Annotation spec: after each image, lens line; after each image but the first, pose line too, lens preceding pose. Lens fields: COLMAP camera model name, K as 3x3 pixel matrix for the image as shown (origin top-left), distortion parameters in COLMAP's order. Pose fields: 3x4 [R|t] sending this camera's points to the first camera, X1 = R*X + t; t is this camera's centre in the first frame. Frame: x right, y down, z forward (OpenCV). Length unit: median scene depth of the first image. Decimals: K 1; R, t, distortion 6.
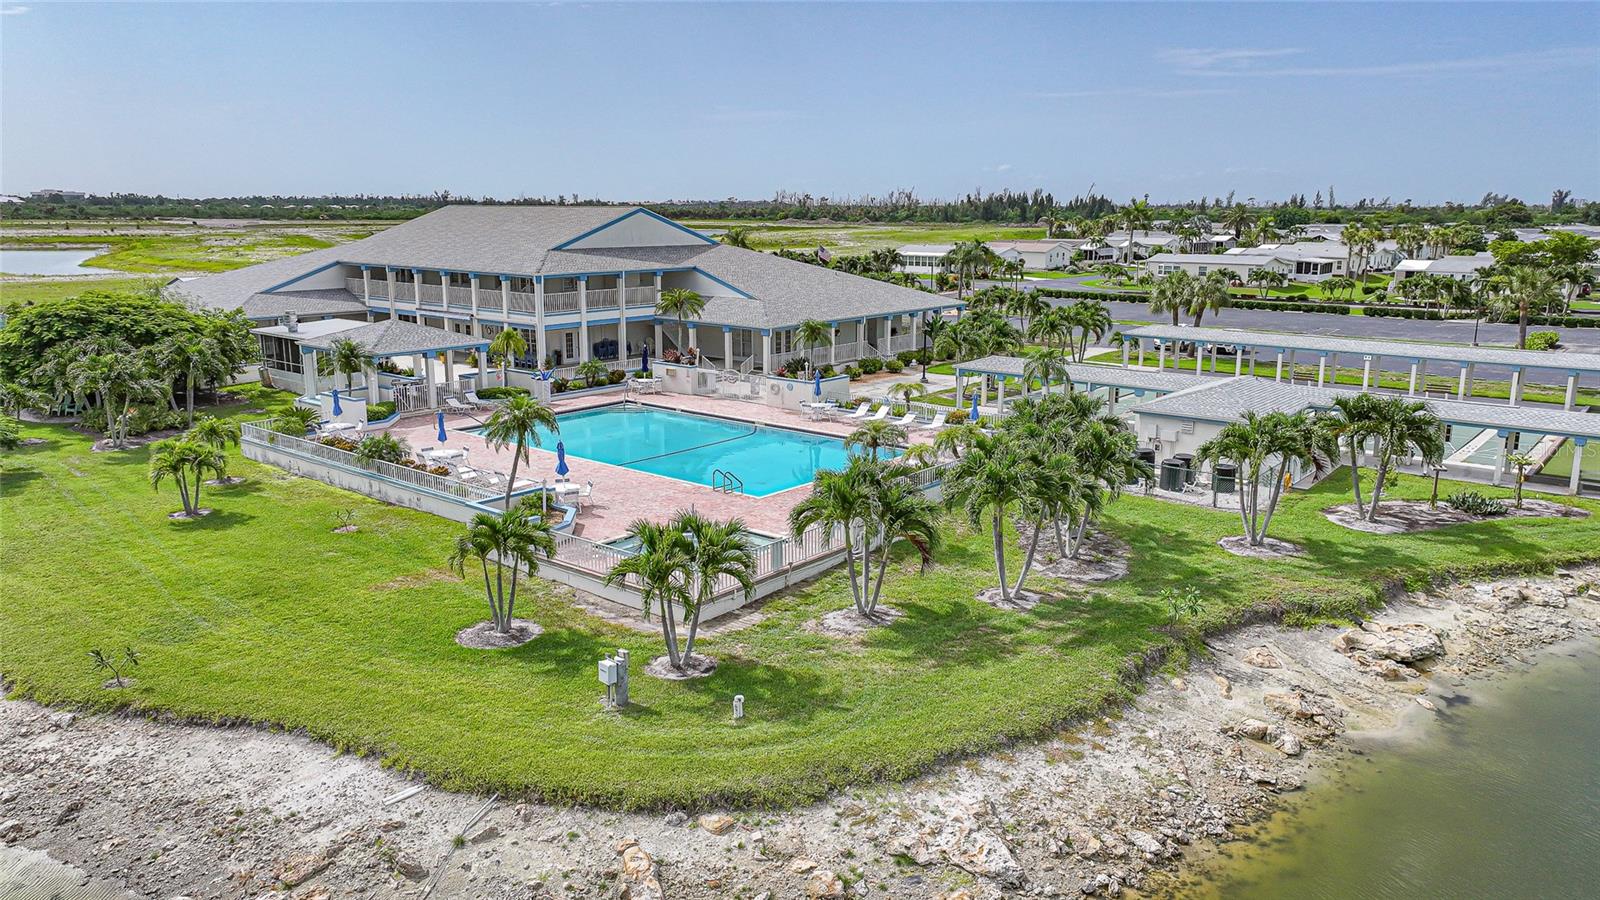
lens RADIAL K [[1110.7, 0, 800.0], [0, 1110.7, 450.0], [0, 0, 1]] dist [0.006947, 0.005504]
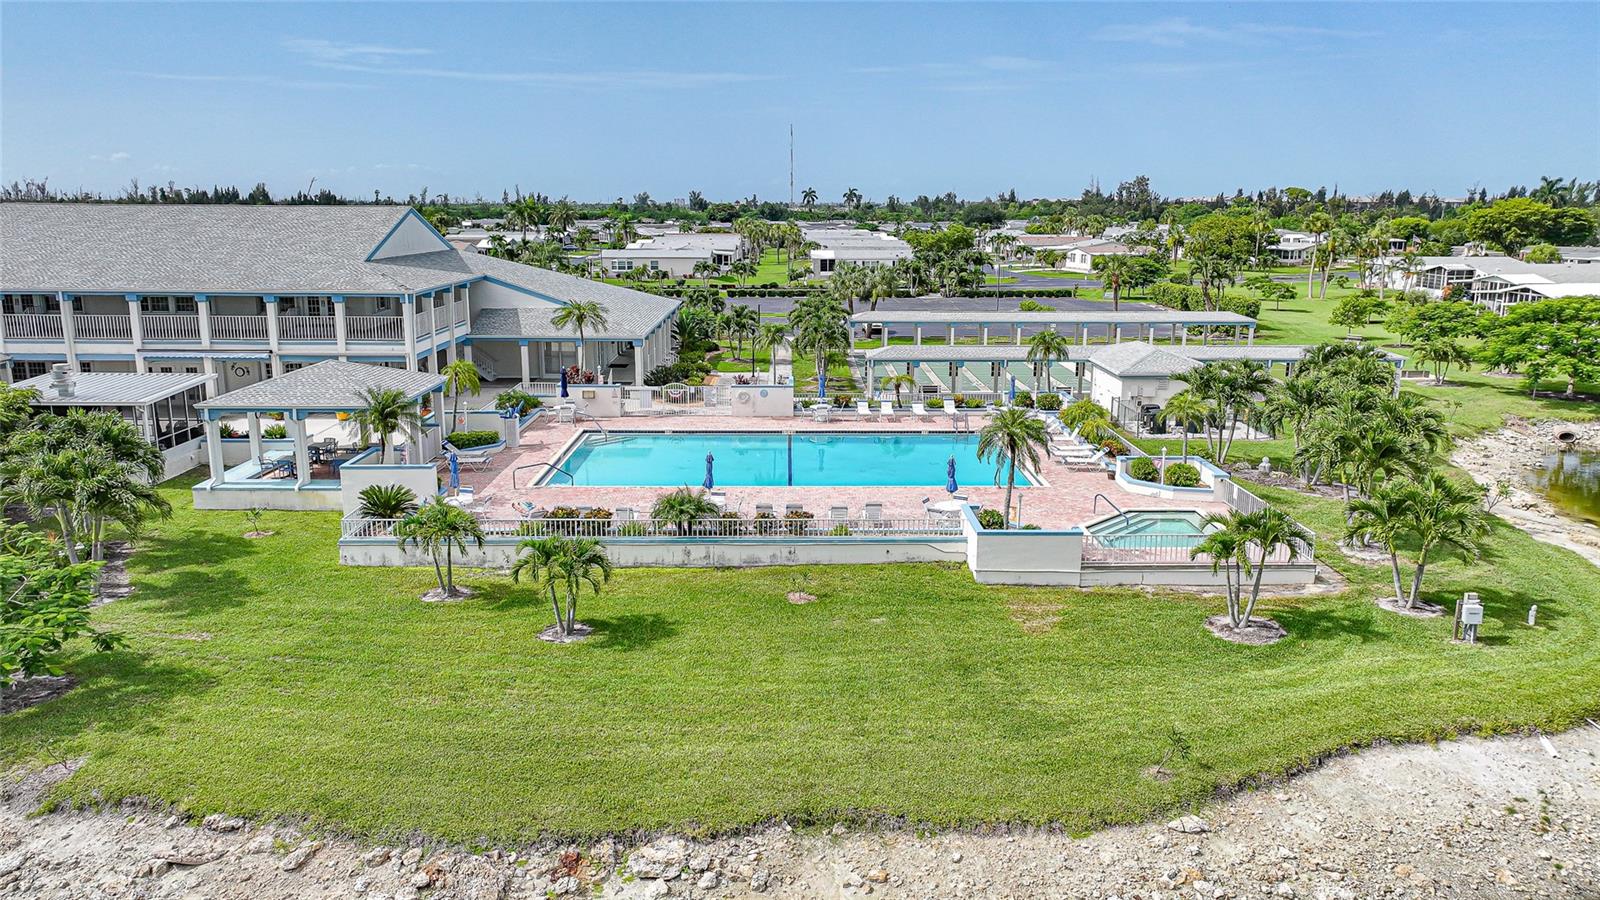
lens RADIAL K [[1120.0, 0, 808.4], [0, 1120.0, 446.3], [0, 0, 1]] dist [-0.002177, 0.021516]
pose [[0.757984, -0.137072, 0.637708, -0.514640], [0.137950, 0.989243, 0.048664, -0.045194], [-0.637519, 0.051086, 0.768739, 0.194511]]
